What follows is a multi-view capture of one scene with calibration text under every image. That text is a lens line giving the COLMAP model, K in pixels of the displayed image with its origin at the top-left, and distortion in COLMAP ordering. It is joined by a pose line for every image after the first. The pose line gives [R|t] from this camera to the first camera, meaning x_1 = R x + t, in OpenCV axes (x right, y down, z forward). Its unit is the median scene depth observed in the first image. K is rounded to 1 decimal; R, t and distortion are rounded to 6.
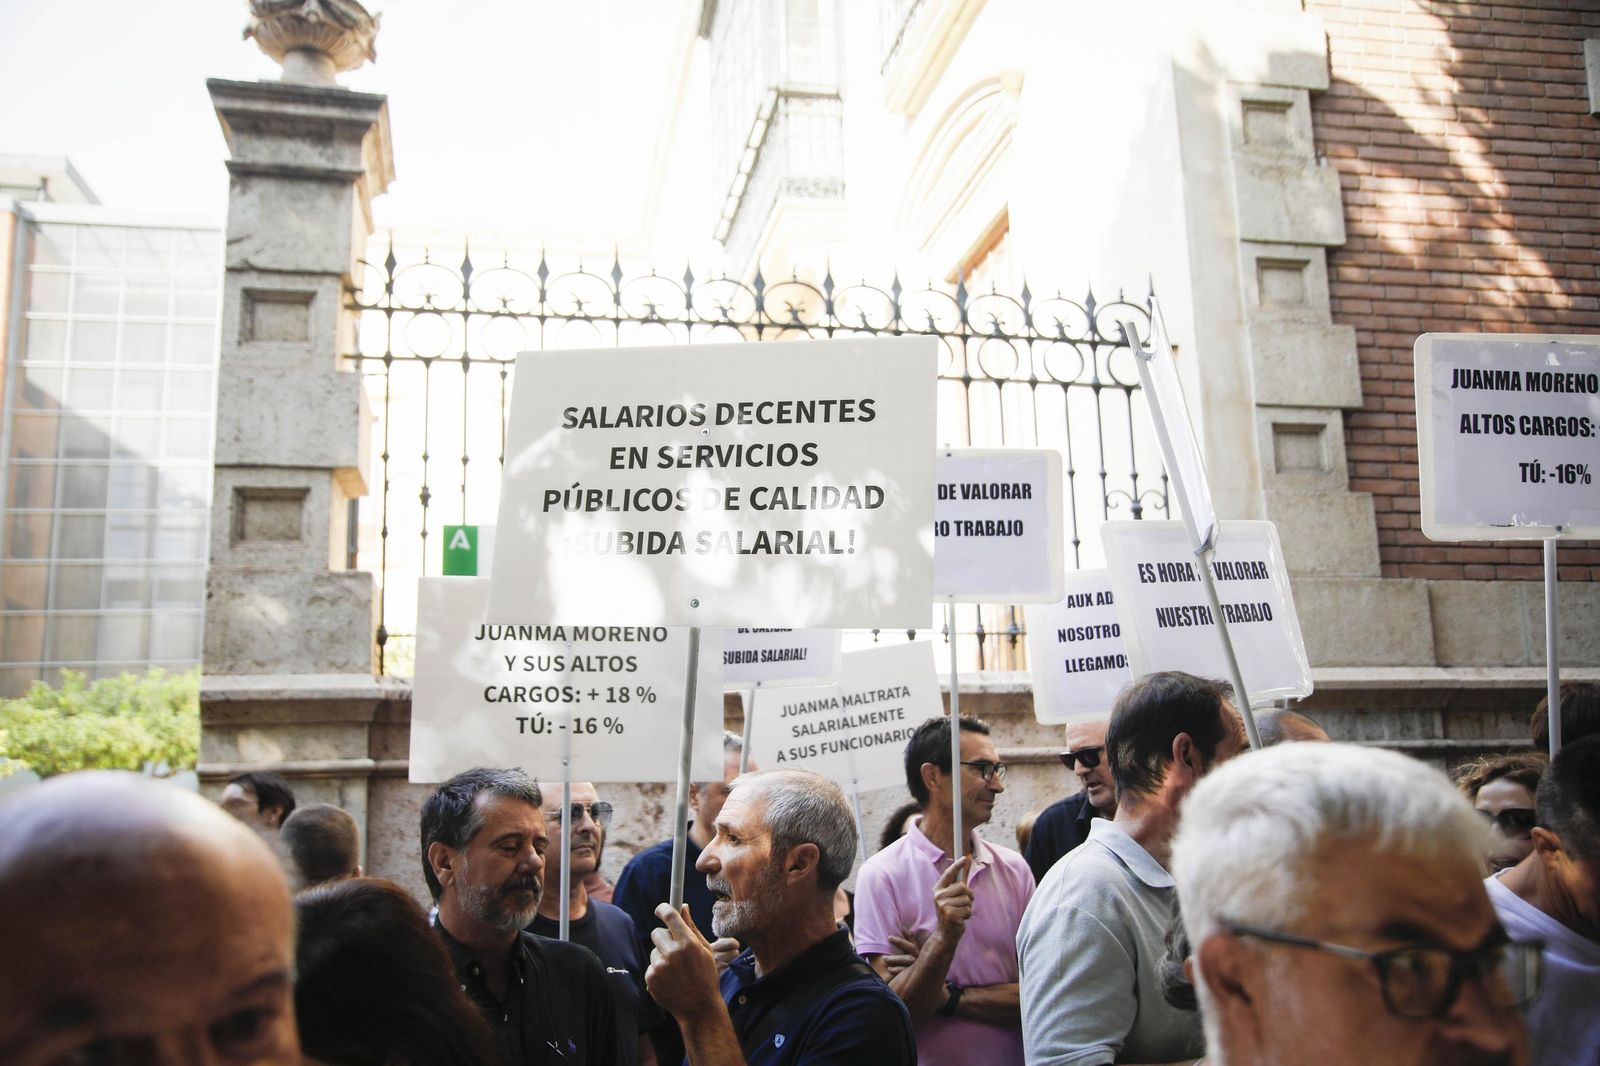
lens RADIAL K [[1348.1, 0, 787.8], [0, 1348.1, 564.4], [0, 0, 1]] dist [-0.044586, 0.058108]
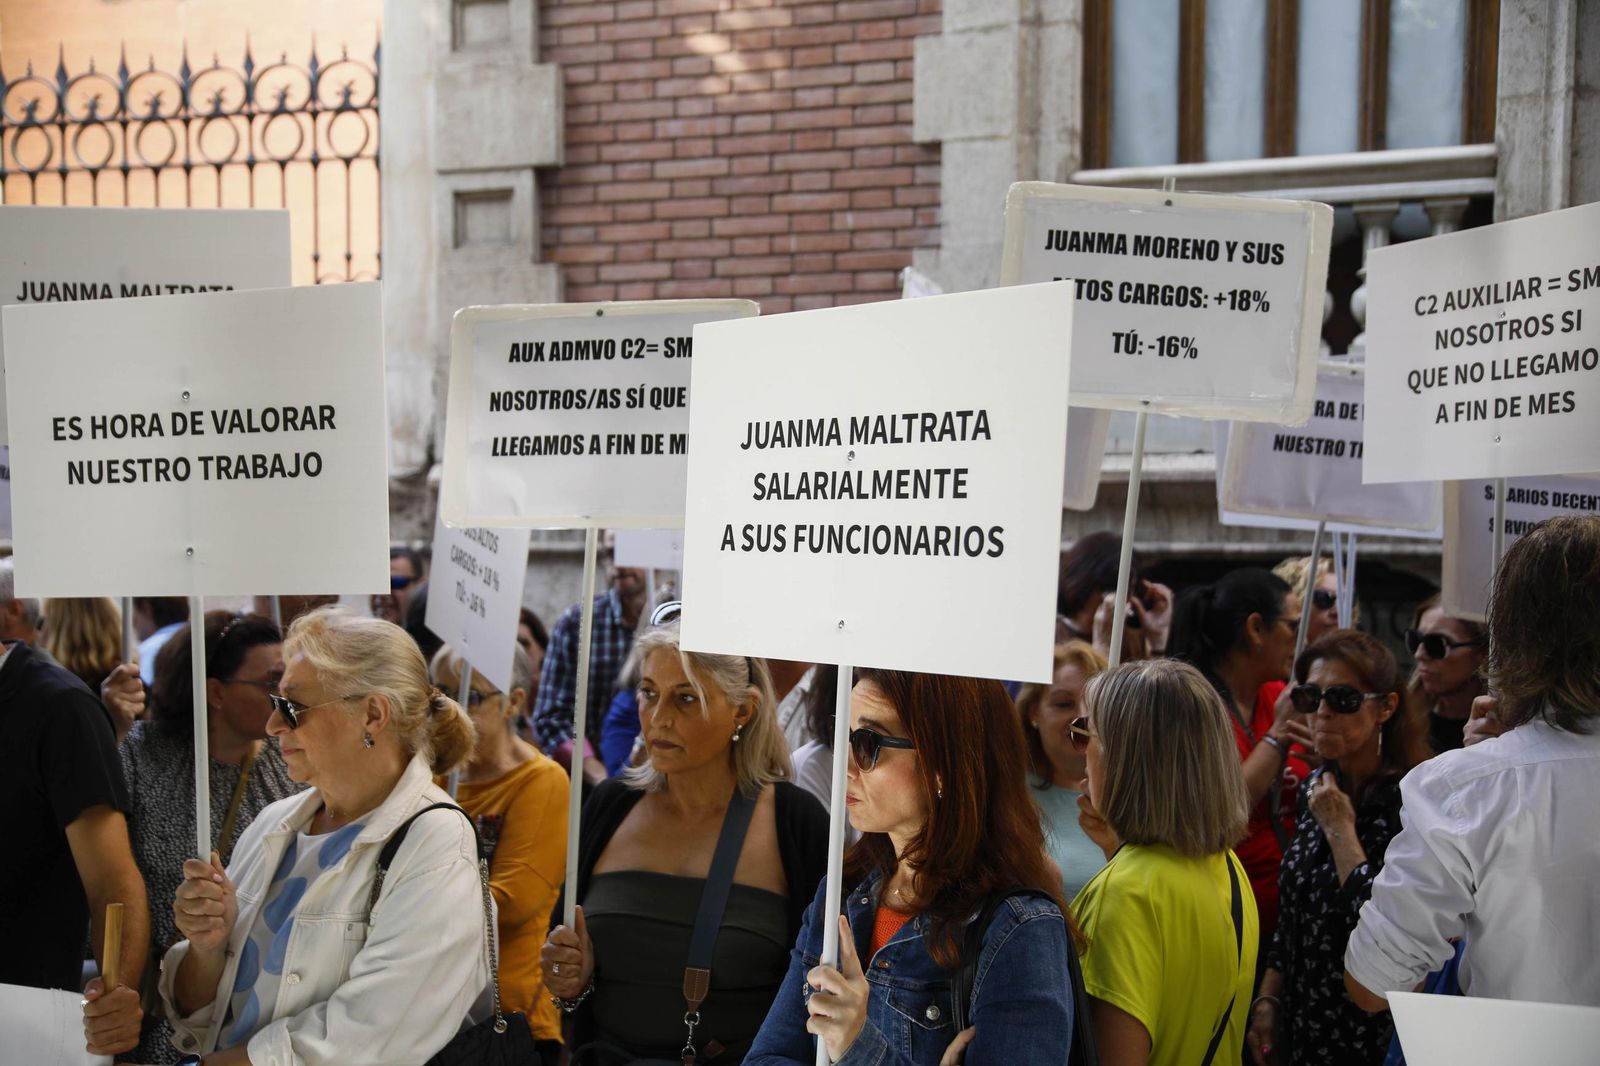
lens RADIAL K [[1865.1, 0, 799.4], [0, 1865.1, 543.2], [0, 0, 1]] dist [0.095107, 0.000000]
pose [[0.877802, 0.023067, -0.478468, 1.155325], [0.065457, 0.983695, 0.167512, -0.068409], [0.474530, -0.178361, 0.861979, -0.019007]]
